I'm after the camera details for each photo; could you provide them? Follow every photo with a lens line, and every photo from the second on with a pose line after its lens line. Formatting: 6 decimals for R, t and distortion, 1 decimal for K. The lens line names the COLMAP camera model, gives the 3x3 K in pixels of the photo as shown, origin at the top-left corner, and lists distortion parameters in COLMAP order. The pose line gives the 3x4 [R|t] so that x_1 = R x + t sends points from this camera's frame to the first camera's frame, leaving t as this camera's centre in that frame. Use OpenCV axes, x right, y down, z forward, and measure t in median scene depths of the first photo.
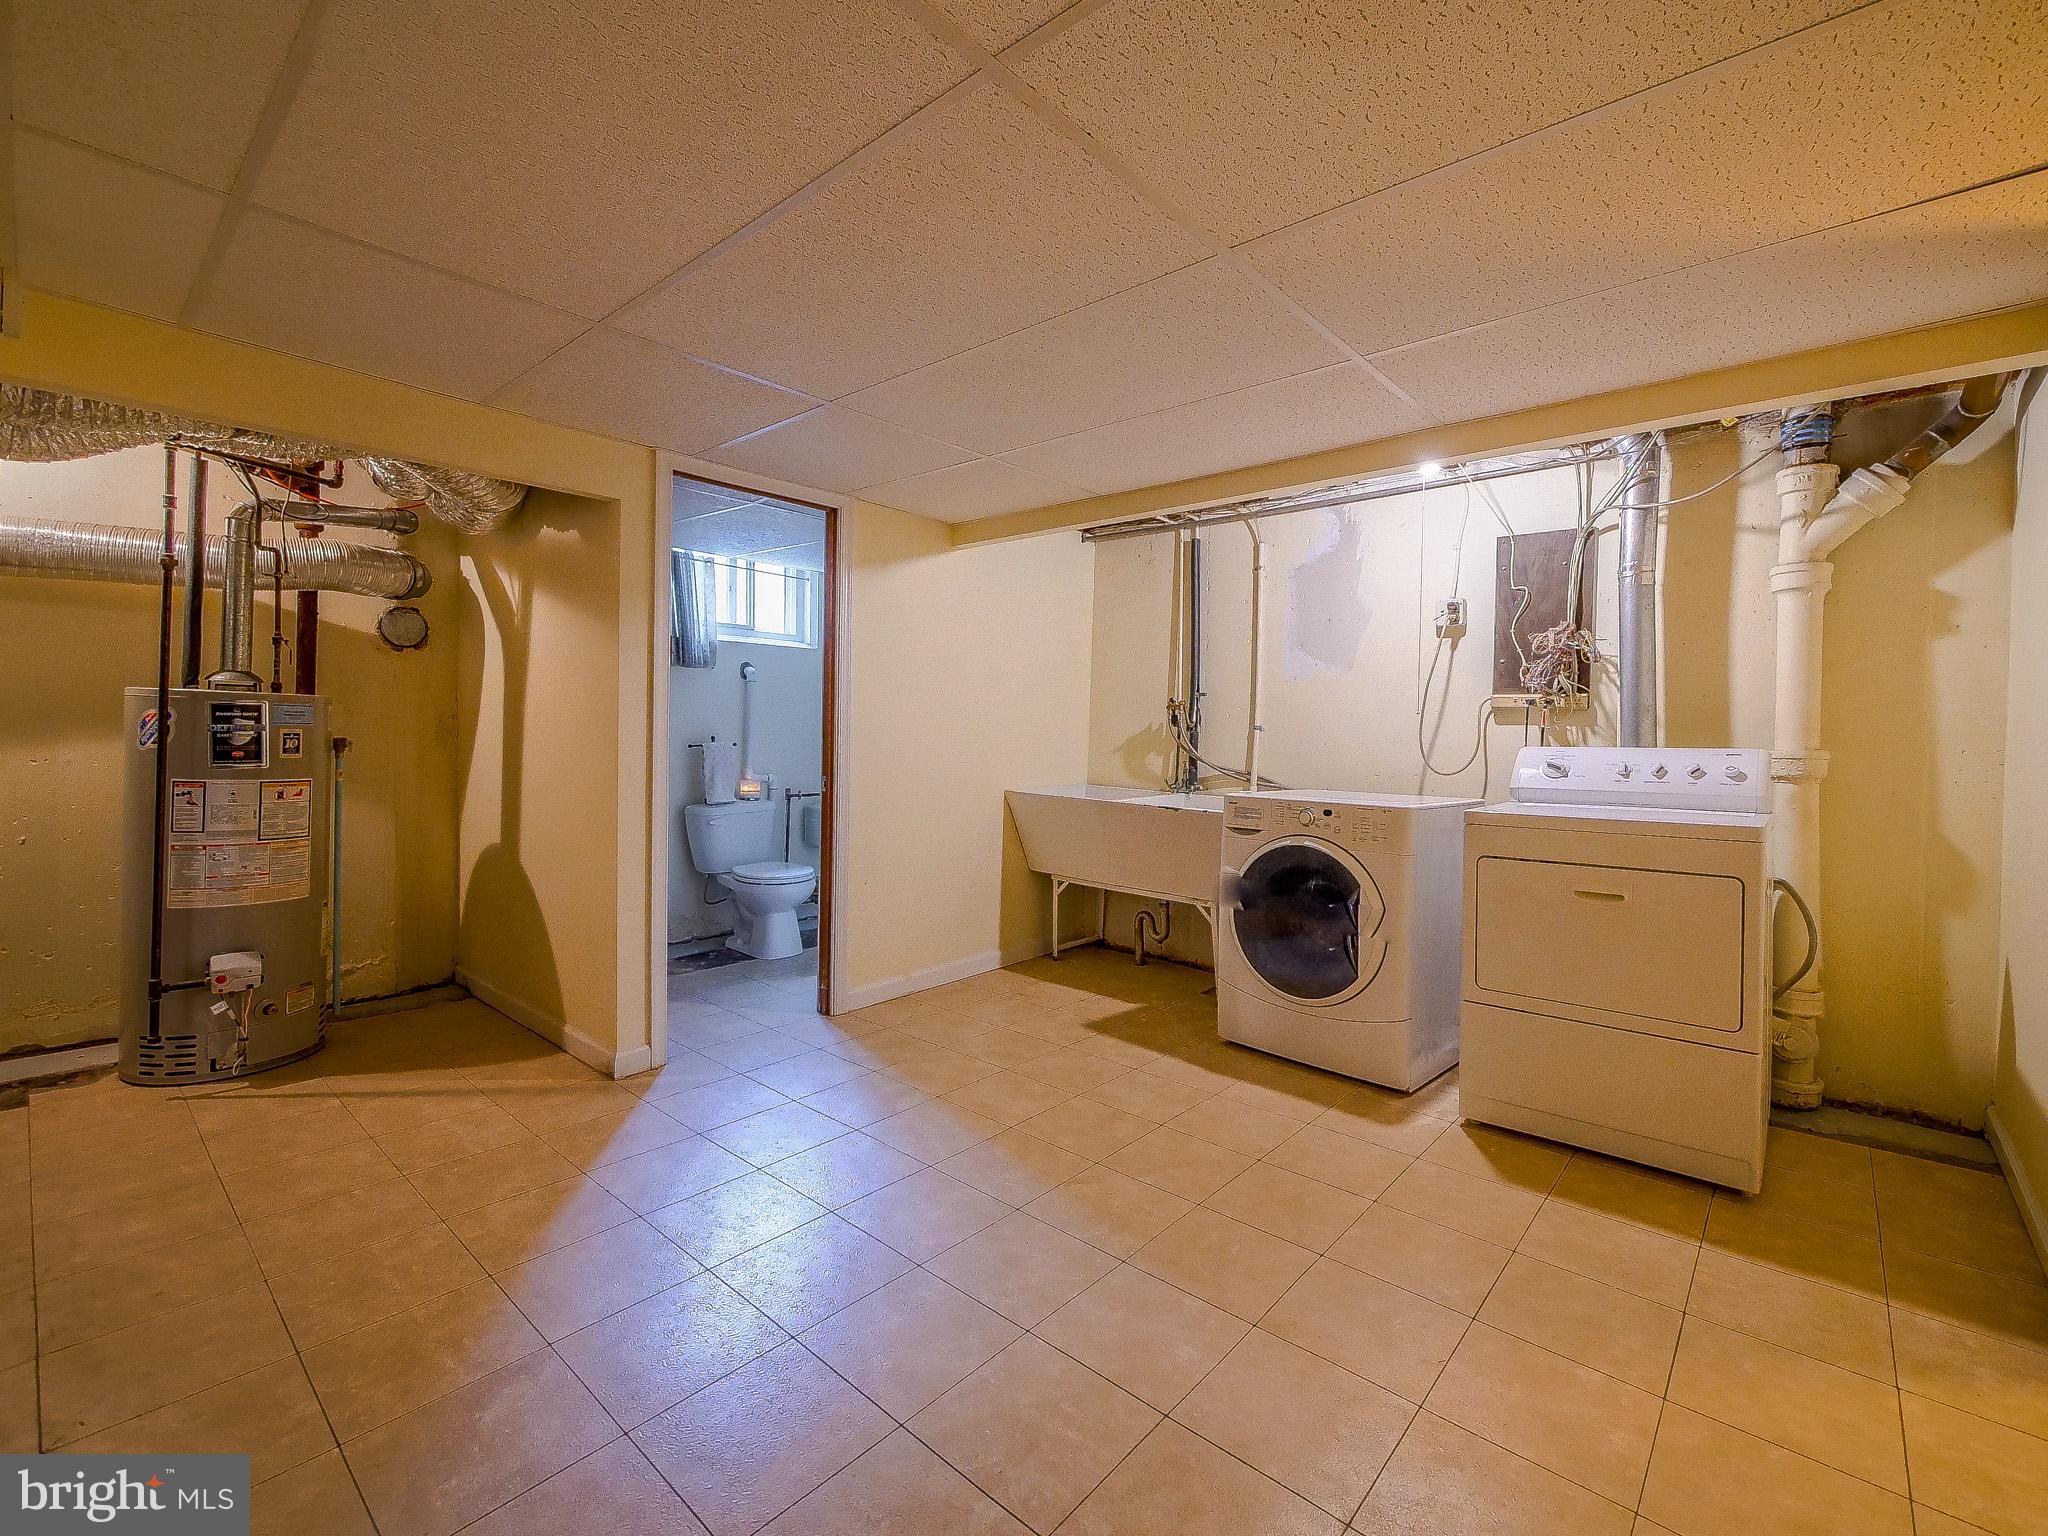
lens RADIAL K [[913.3, 0, 1023.2], [0, 913.3, 743.6], [0, 0, 1]] dist [-0.001401, 0.000128]
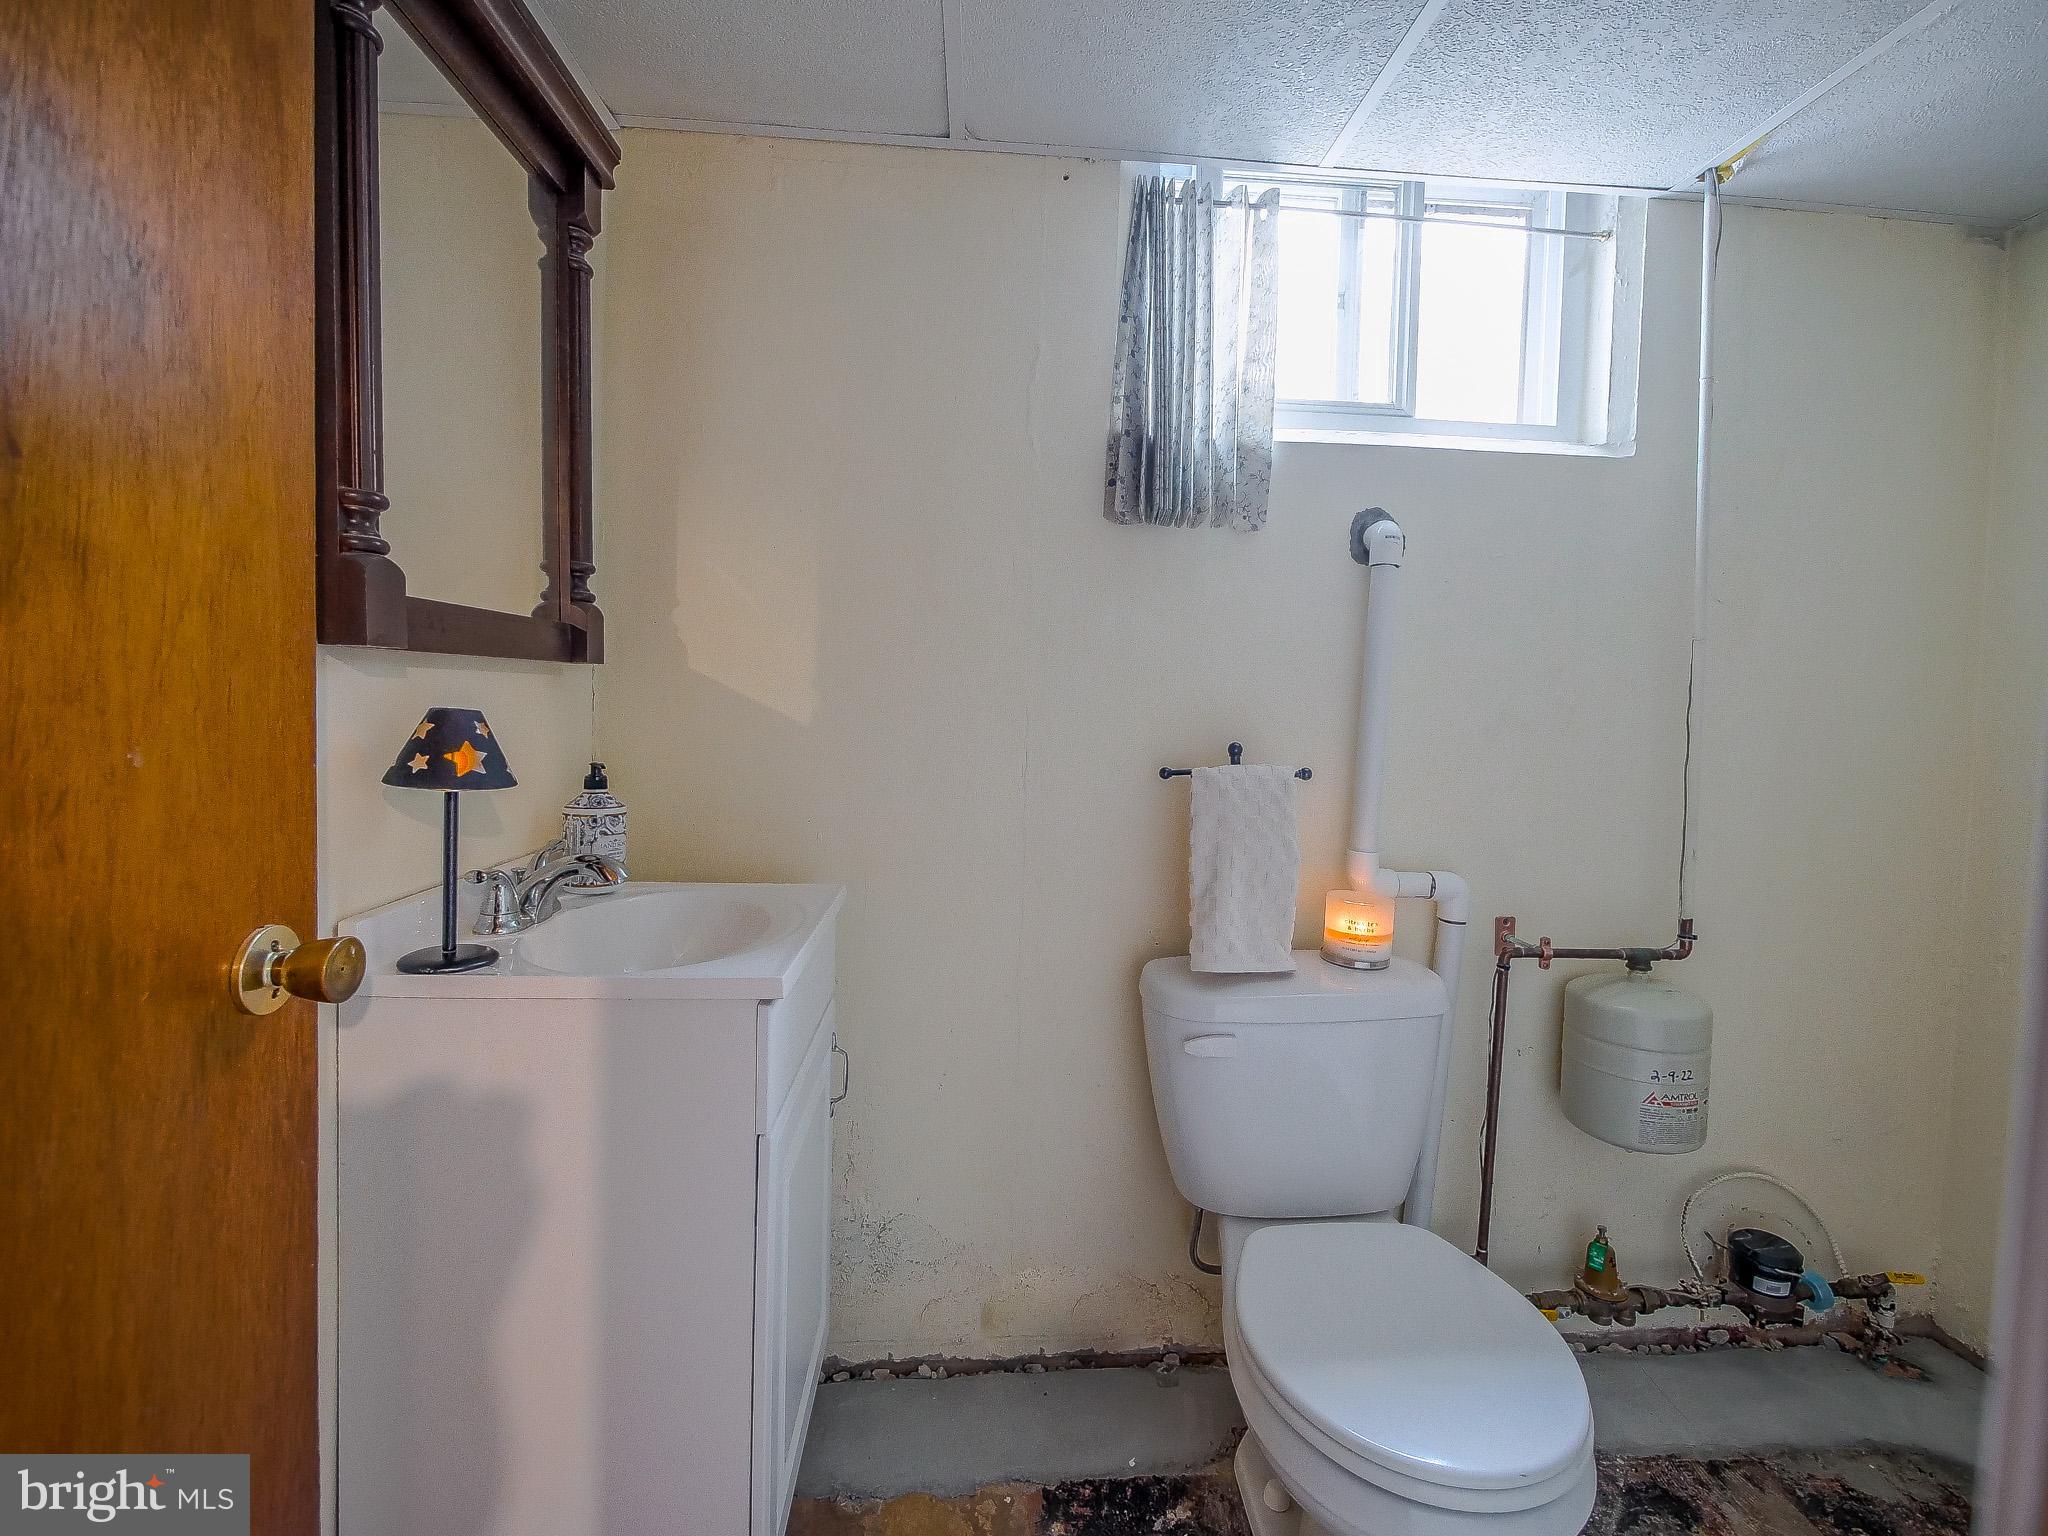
lens RADIAL K [[913.3, 0, 1023.2], [0, 913.3, 743.6], [0, 0, 1]] dist [-0.001401, 0.000128]
pose [[0.713078, 0.037683, -0.700072, -0.167685], [-0.023622, 0.999279, 0.029727, -0.015088], [0.700687, -0.004660, 0.713454, 0.696573]]
